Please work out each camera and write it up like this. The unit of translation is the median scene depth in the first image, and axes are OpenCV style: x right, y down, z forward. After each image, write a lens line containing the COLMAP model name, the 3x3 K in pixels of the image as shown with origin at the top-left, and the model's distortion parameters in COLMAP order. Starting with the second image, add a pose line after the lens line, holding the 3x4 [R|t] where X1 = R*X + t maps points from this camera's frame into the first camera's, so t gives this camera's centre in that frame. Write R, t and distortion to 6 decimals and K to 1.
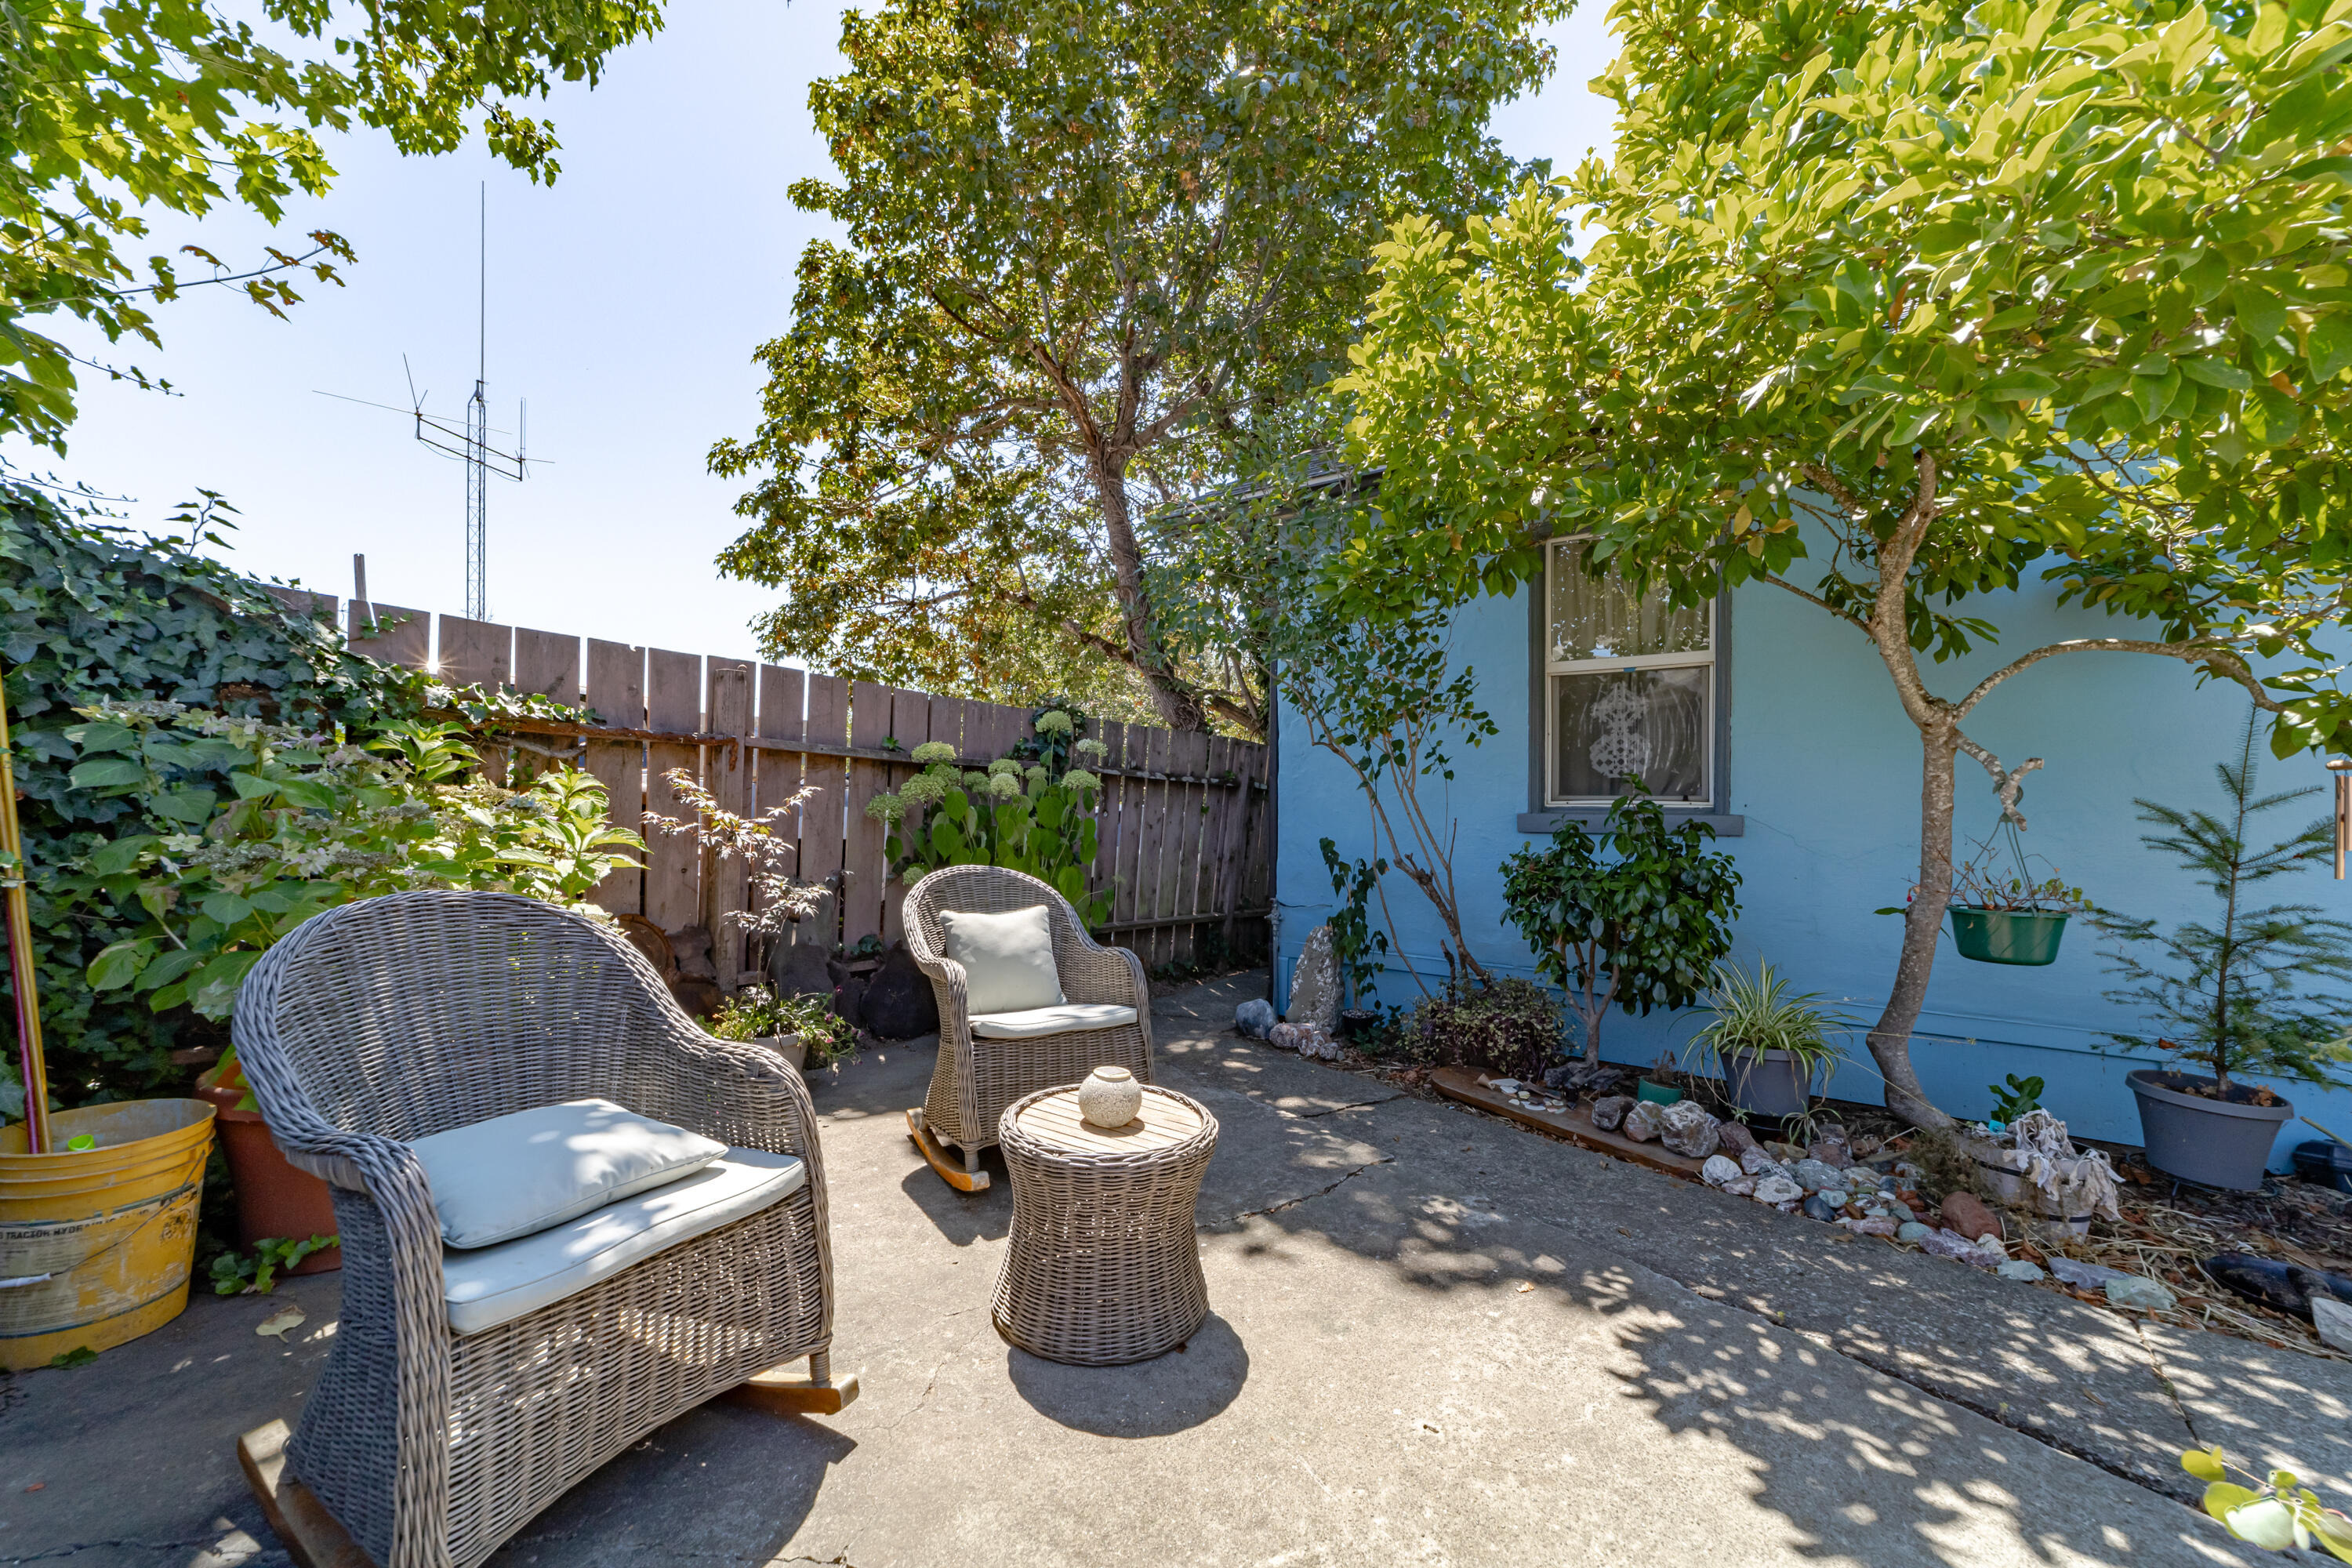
lens RADIAL K [[888.7, 0, 1170.1], [0, 888.7, 793.4], [0, 0, 1]] dist [-0.011147, 0.007006]
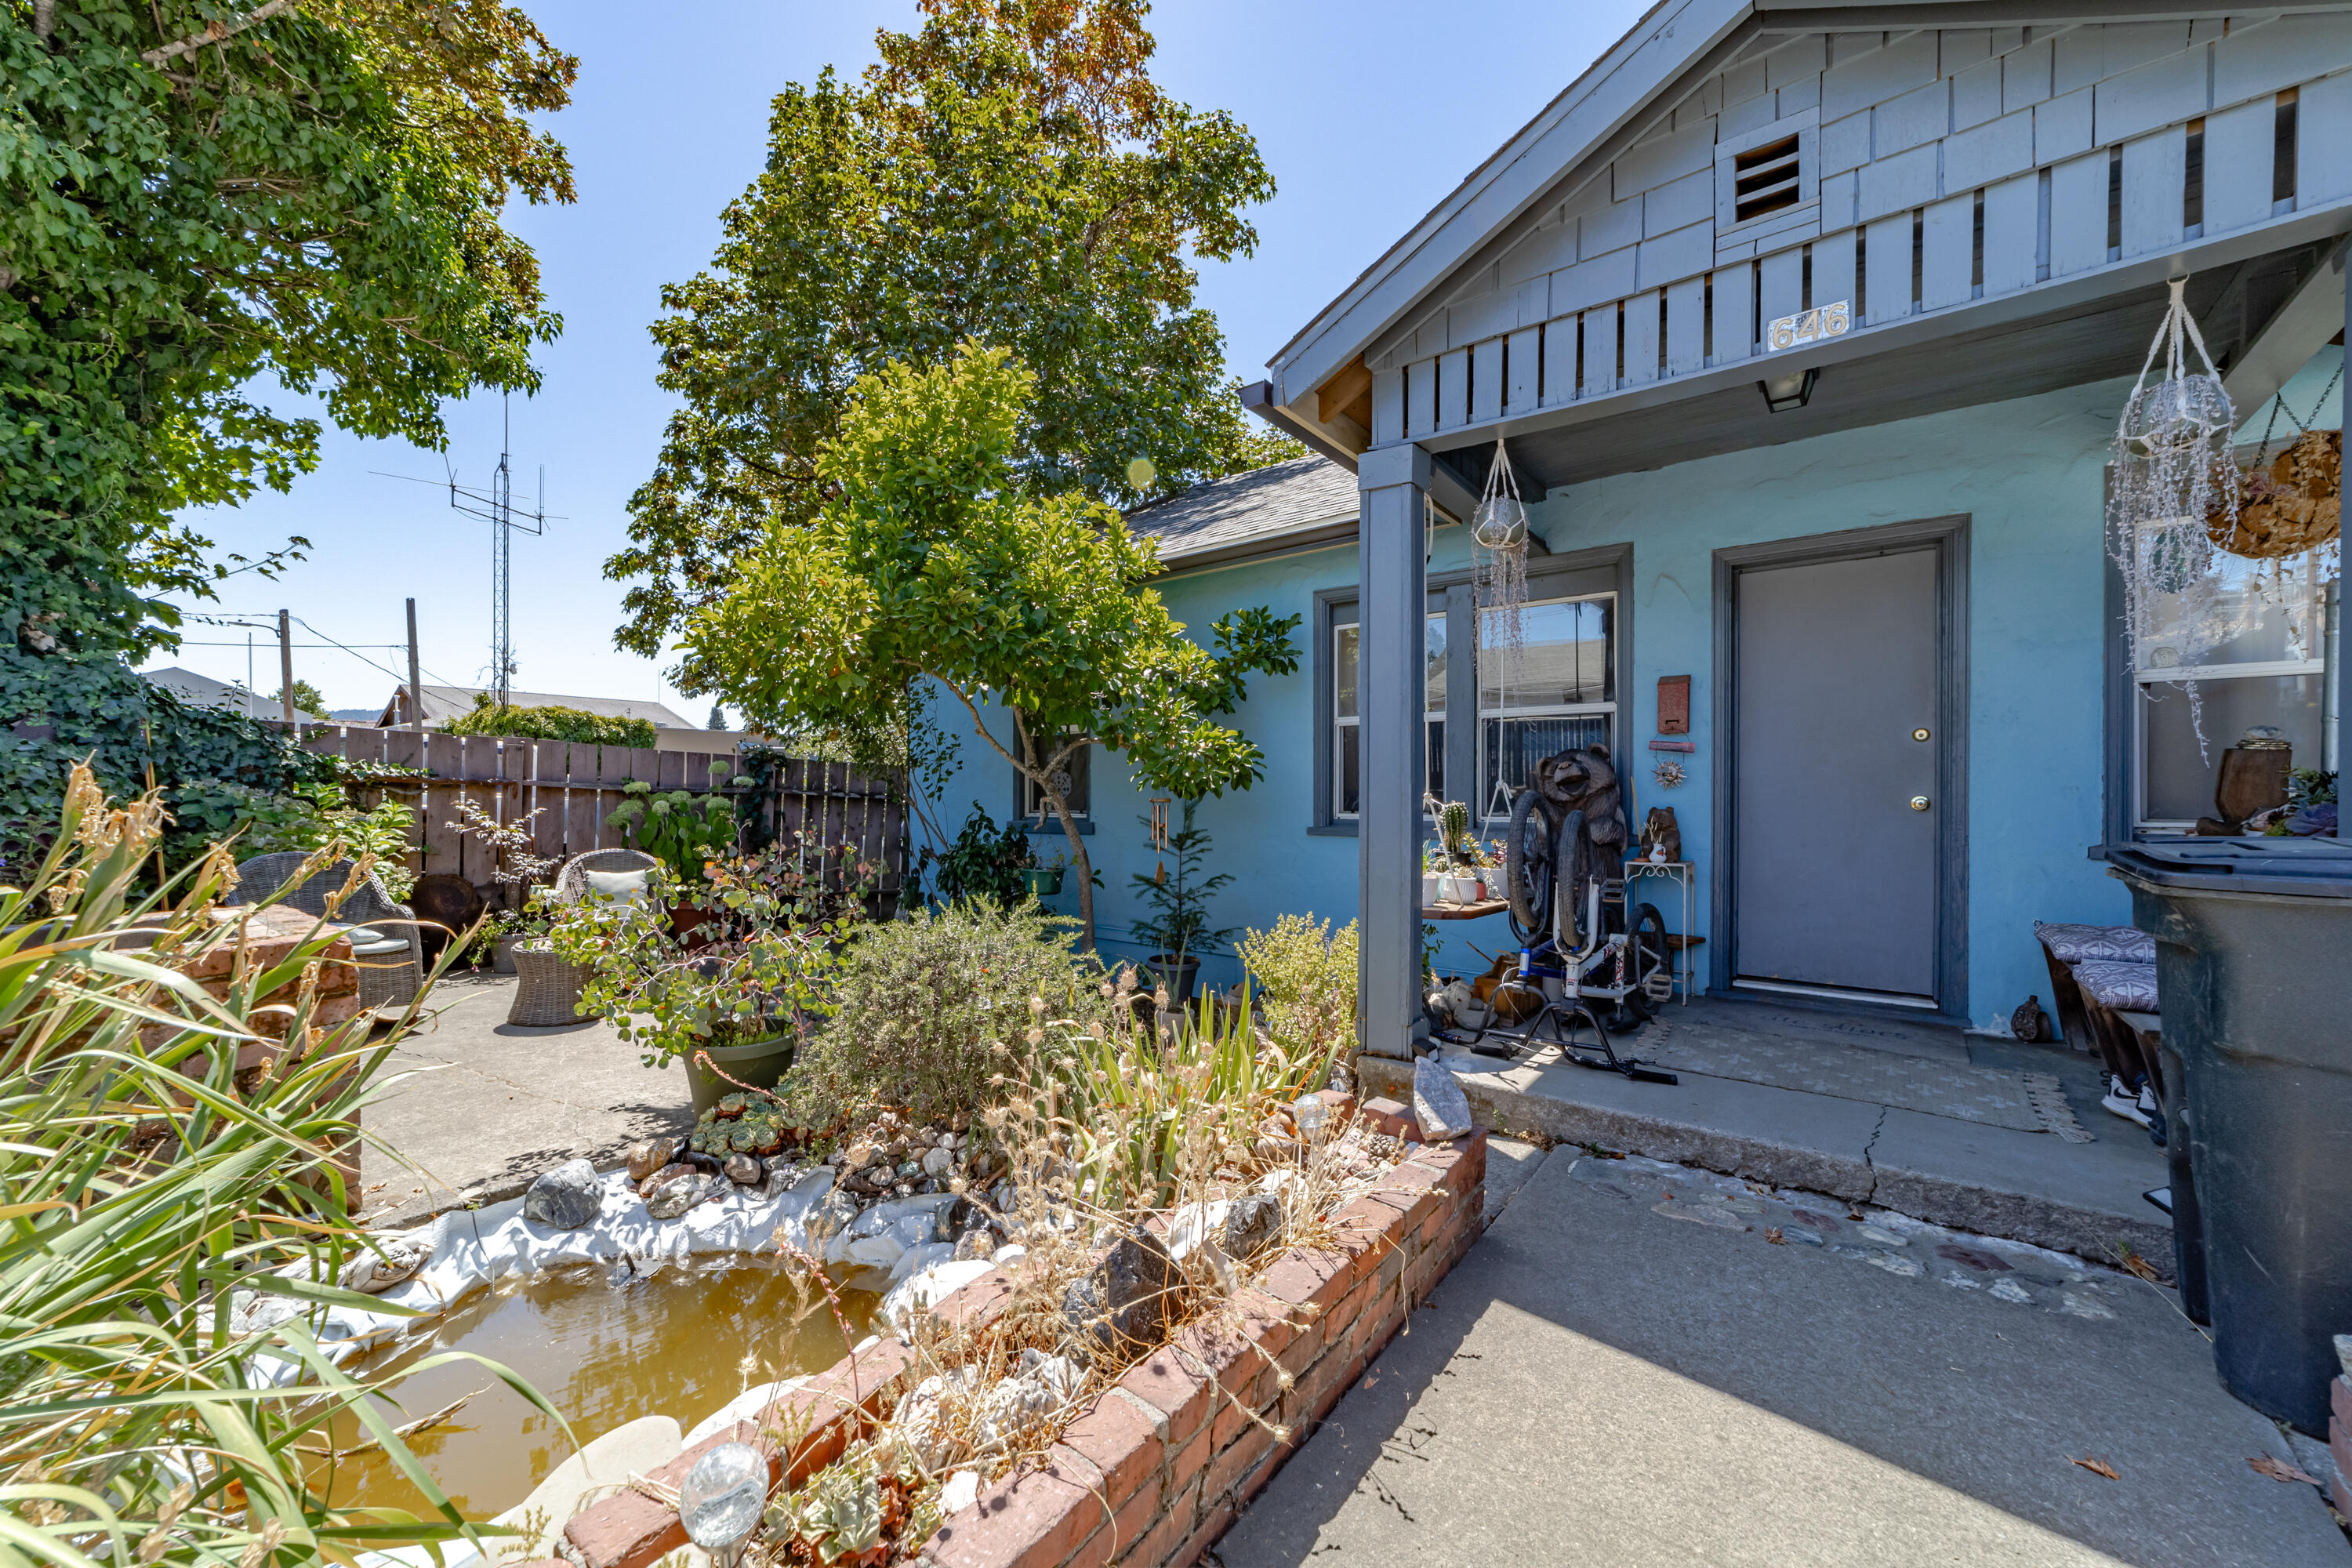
lens RADIAL K [[888.7, 0, 1170.1], [0, 888.7, 793.4], [0, 0, 1]] dist [-0.011147, 0.007006]
pose [[0.998611, -0.003440, -0.052581, 0.469580], [0.003371, 0.999993, -0.001415, -0.014311], [0.052585, 0.001236, 0.998616, -0.375647]]
